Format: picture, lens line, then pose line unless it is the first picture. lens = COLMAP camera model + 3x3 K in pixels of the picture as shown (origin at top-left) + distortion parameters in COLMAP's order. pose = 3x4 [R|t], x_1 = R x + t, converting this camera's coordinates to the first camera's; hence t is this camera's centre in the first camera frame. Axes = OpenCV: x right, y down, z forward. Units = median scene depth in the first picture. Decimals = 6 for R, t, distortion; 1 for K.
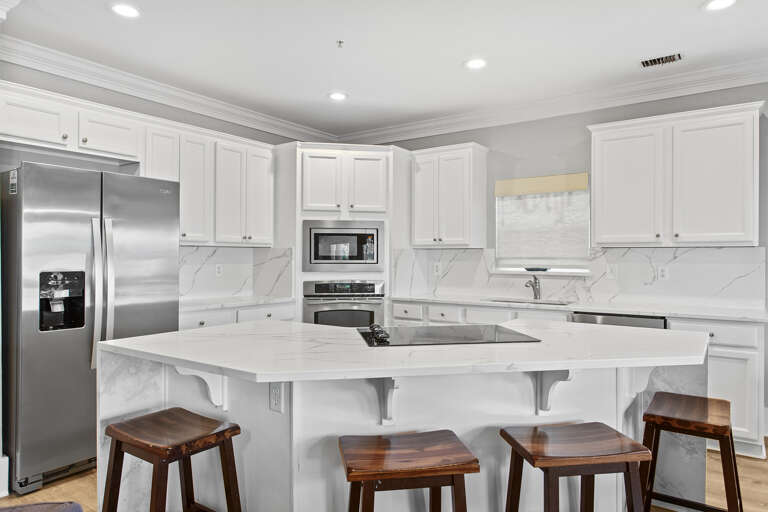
lens RADIAL K [[482.0, 0, 383.1], [0, 482.0, 257.3], [0, 0, 1]] dist [-0.000381, -0.000387]
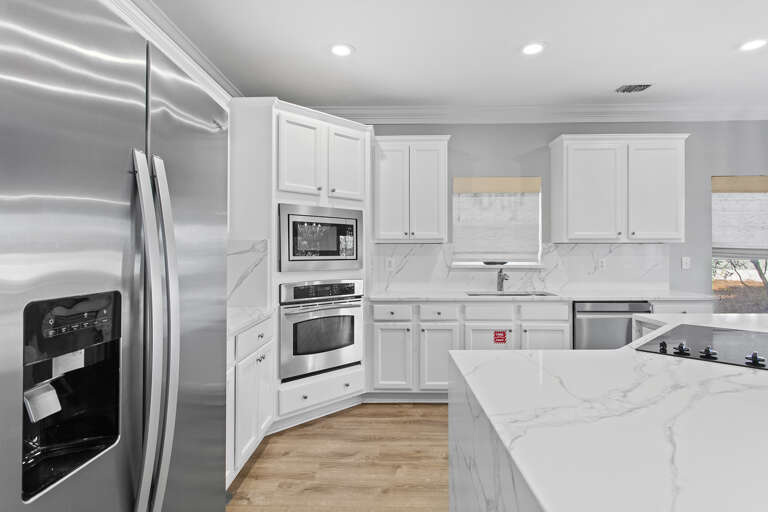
lens RADIAL K [[405.1, 0, 386.0], [0, 405.1, 249.8], [0, 0, 1]] dist [-0.002673, 0.000225]
pose [[0.832249, -0.000601, 0.554401, -0.377635], [0.004522, 0.999973, -0.005705, -0.000112], [-0.554383, 0.007256, 0.832230, 0.378668]]
